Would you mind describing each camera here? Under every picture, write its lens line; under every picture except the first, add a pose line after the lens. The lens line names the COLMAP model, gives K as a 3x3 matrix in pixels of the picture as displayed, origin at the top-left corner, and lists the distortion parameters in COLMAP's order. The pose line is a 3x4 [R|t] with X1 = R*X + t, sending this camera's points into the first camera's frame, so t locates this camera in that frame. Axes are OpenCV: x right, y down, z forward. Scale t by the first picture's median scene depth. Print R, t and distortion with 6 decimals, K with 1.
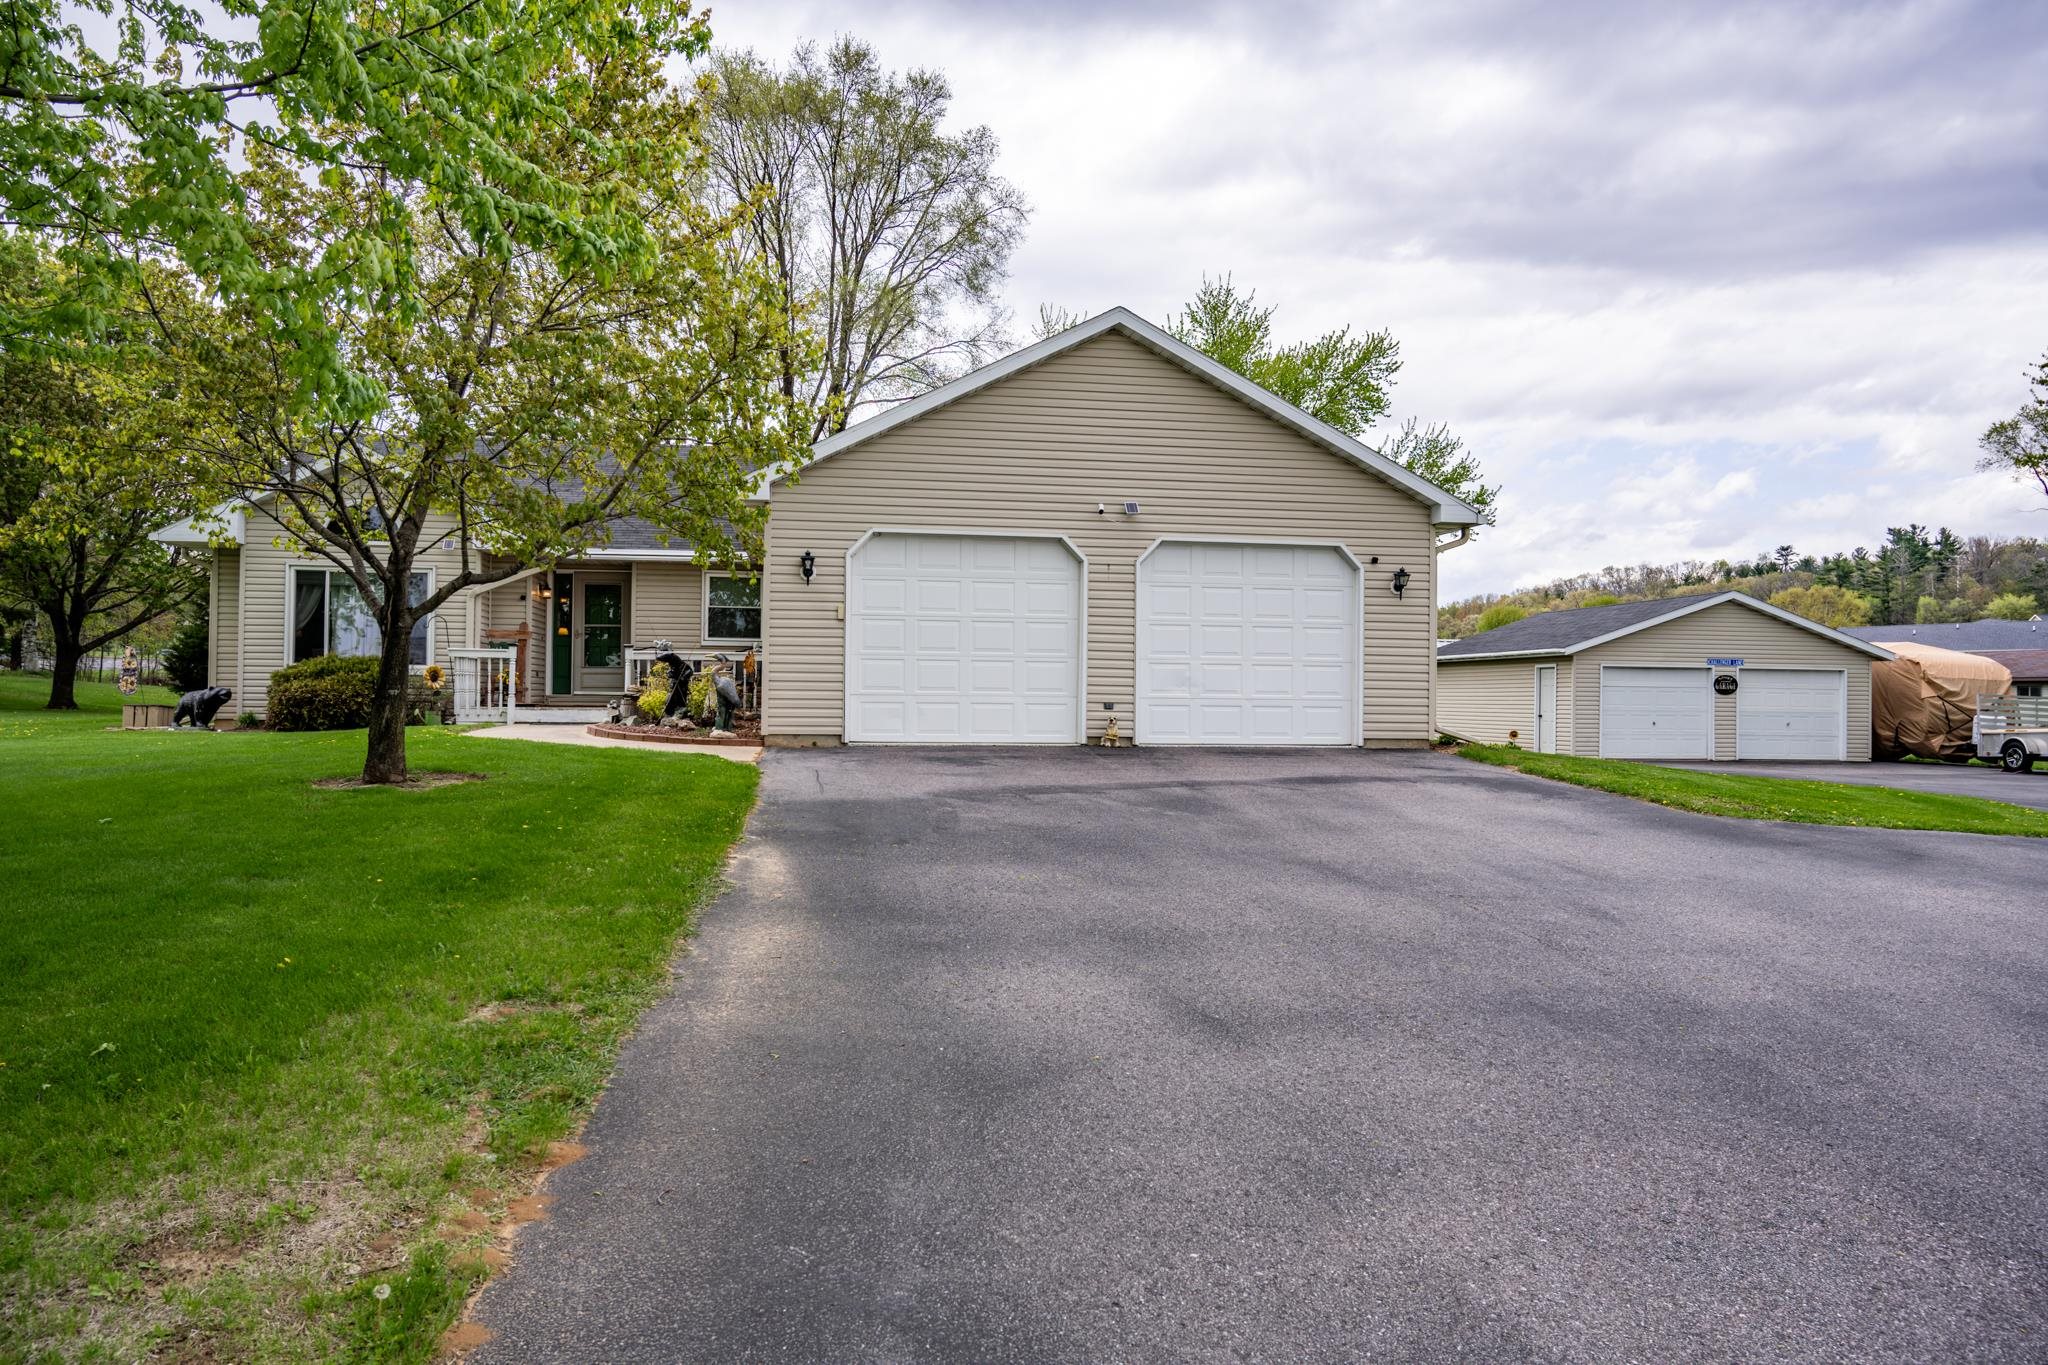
lens RADIAL K [[1381.2, 0, 1011.8], [0, 1381.2, 676.1], [0, 0, 1]] dist [-0.007496, 0.002139]
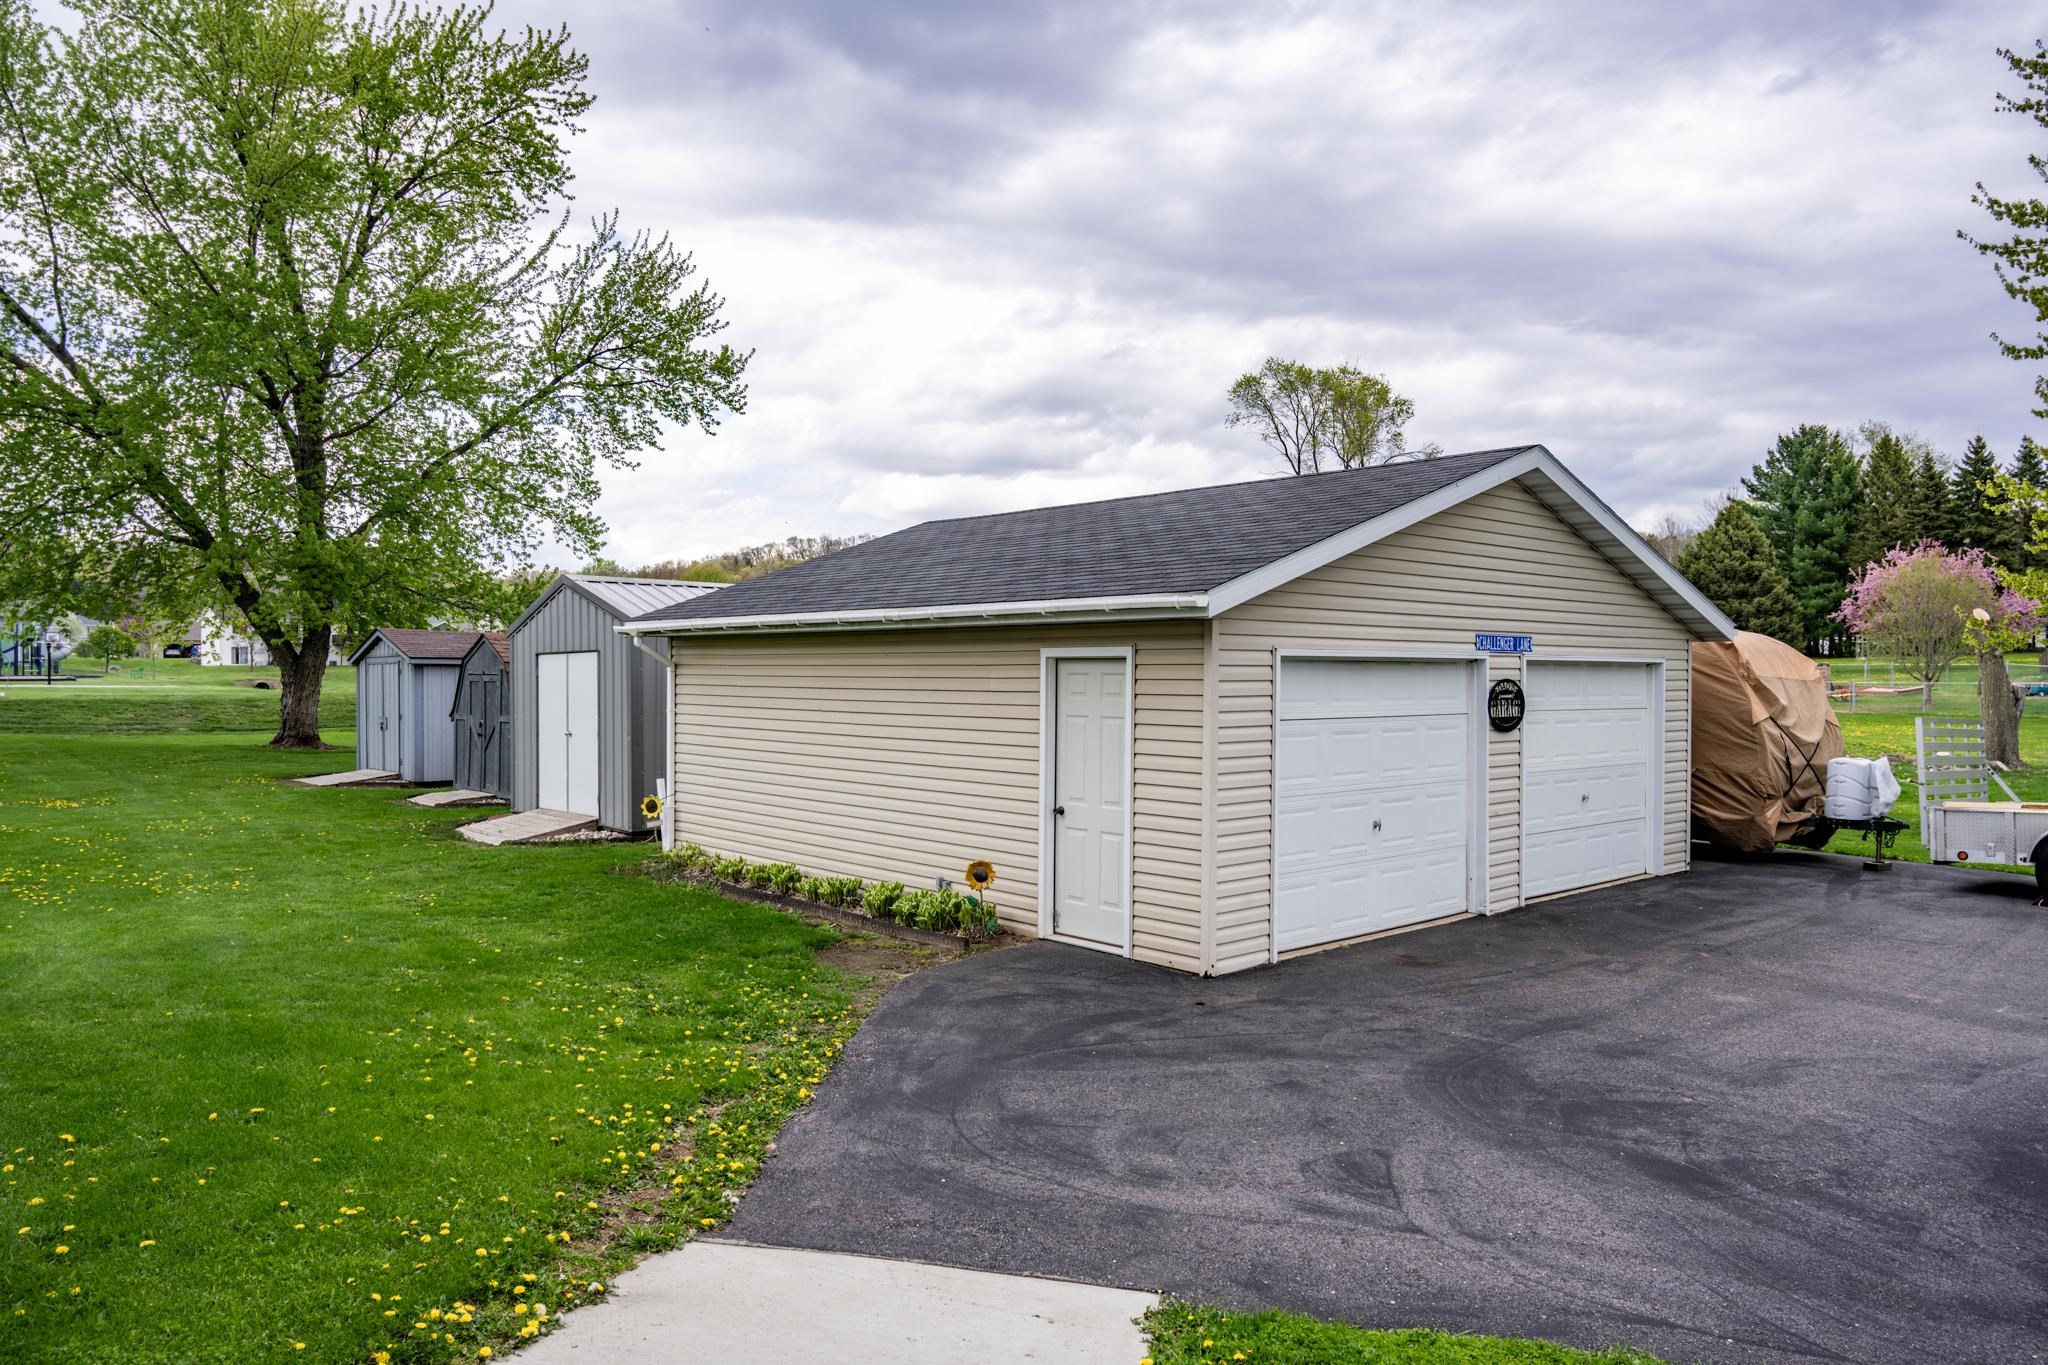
lens RADIAL K [[1381.2, 0, 1039.6], [0, 1381.2, 683.7], [0, 0, 1]] dist [-0.007496, 0.002139]
pose [[0.830398, -0.012872, 0.557022, 0.117596], [-0.003797, 0.999579, 0.028760, -0.005223], [-0.557158, -0.025997, 0.830000, 0.426630]]
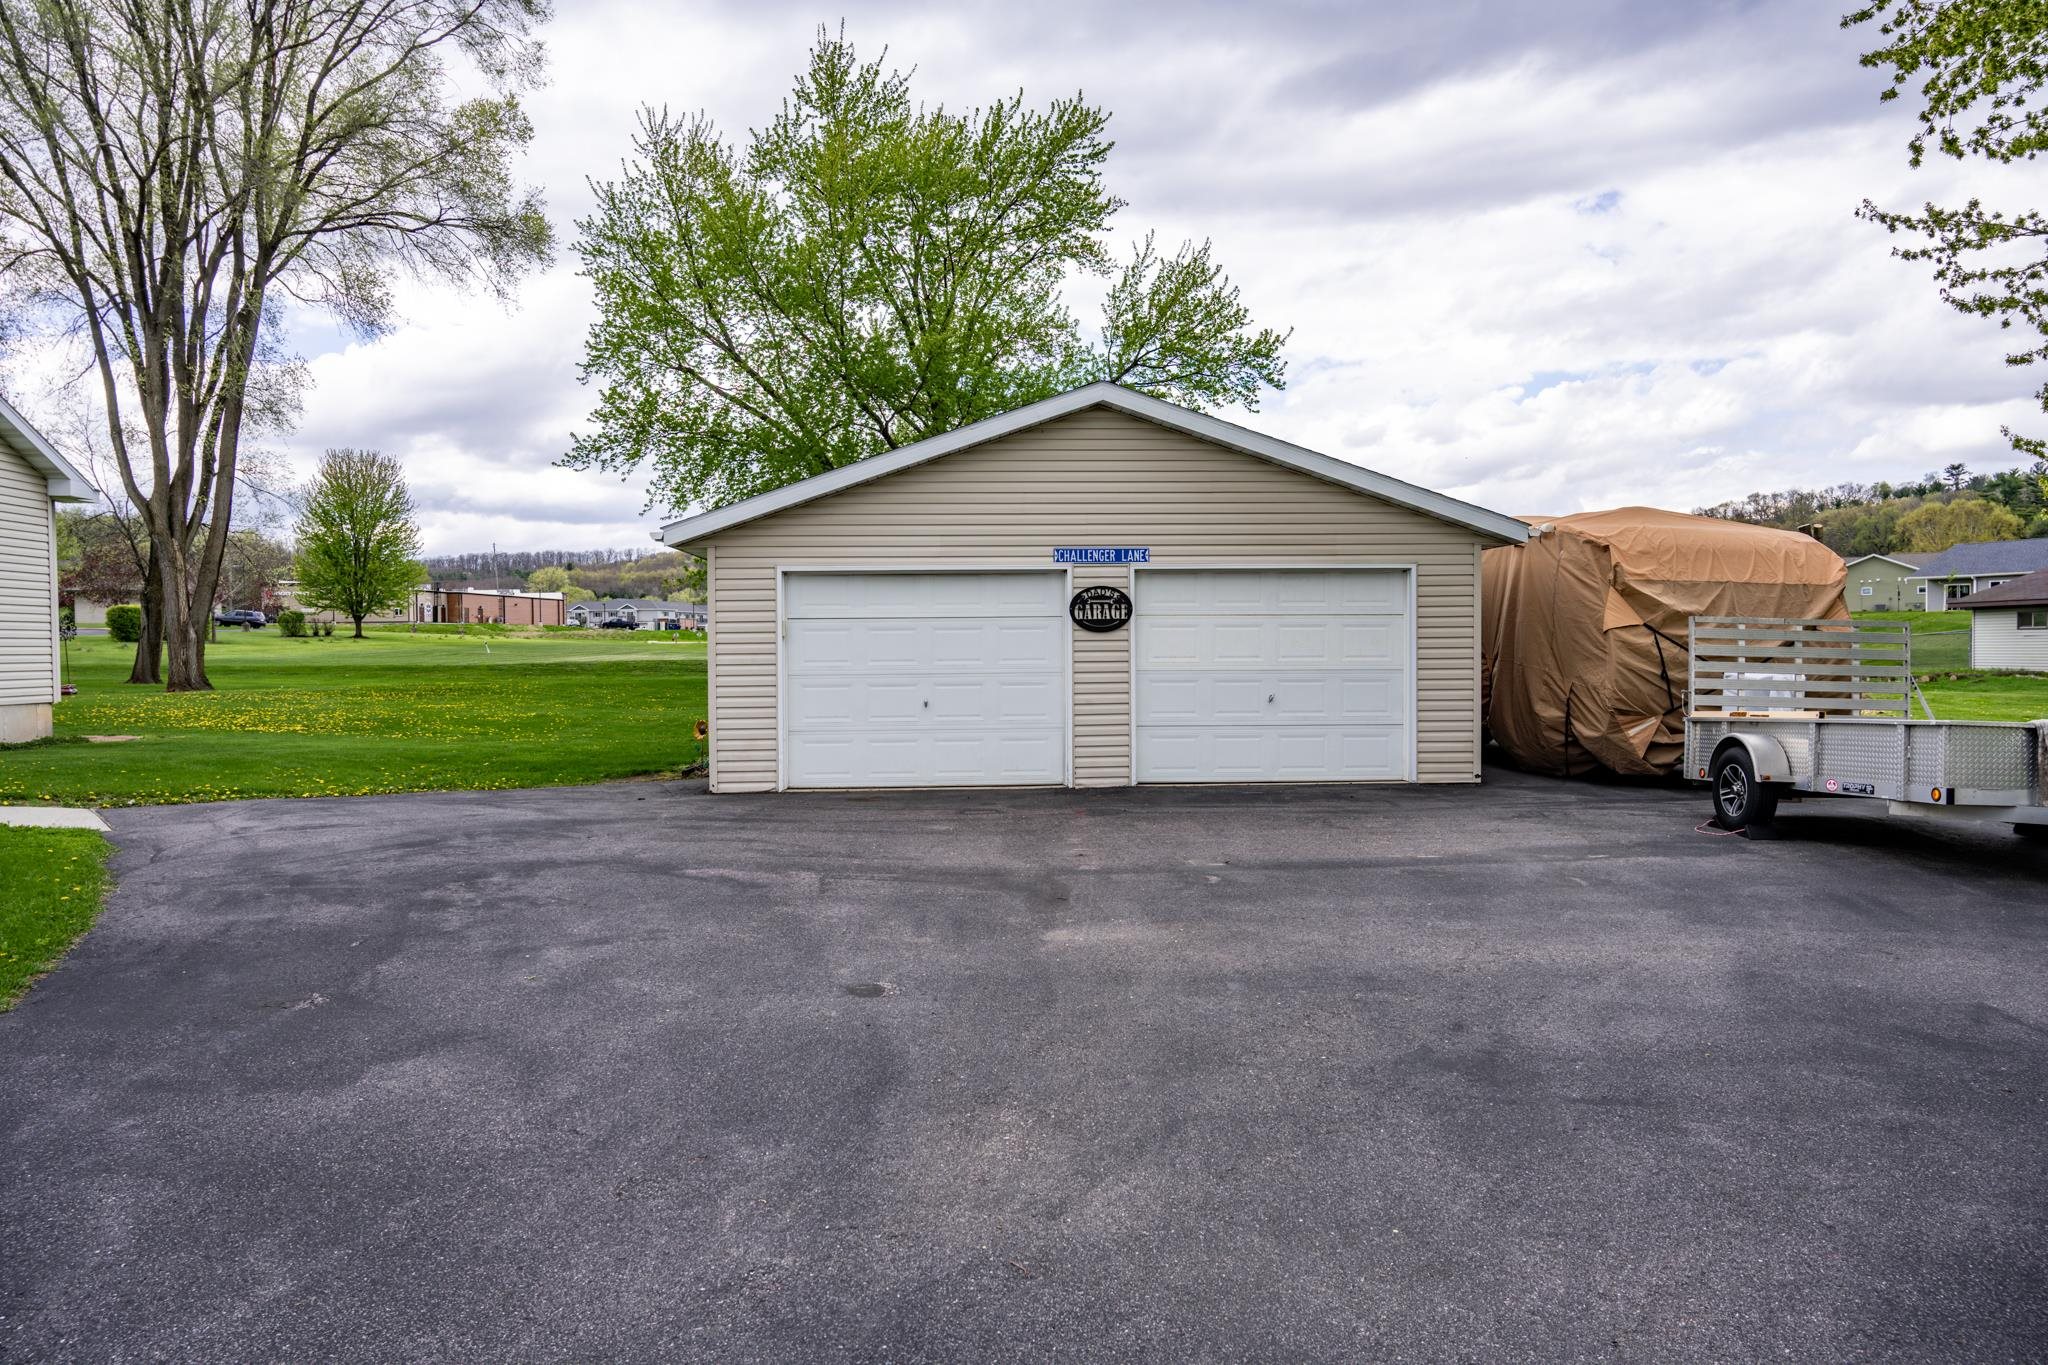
lens RADIAL K [[1381.2, 0, 1015.9], [0, 1381.2, 674.4], [0, 0, 1]] dist [-0.007496, 0.002139]
pose [[0.995087, -0.018048, -0.097340, 0.297150], [0.021345, 0.999229, 0.032941, 0.006686], [0.096671, -0.034857, 0.994706, 0.321211]]
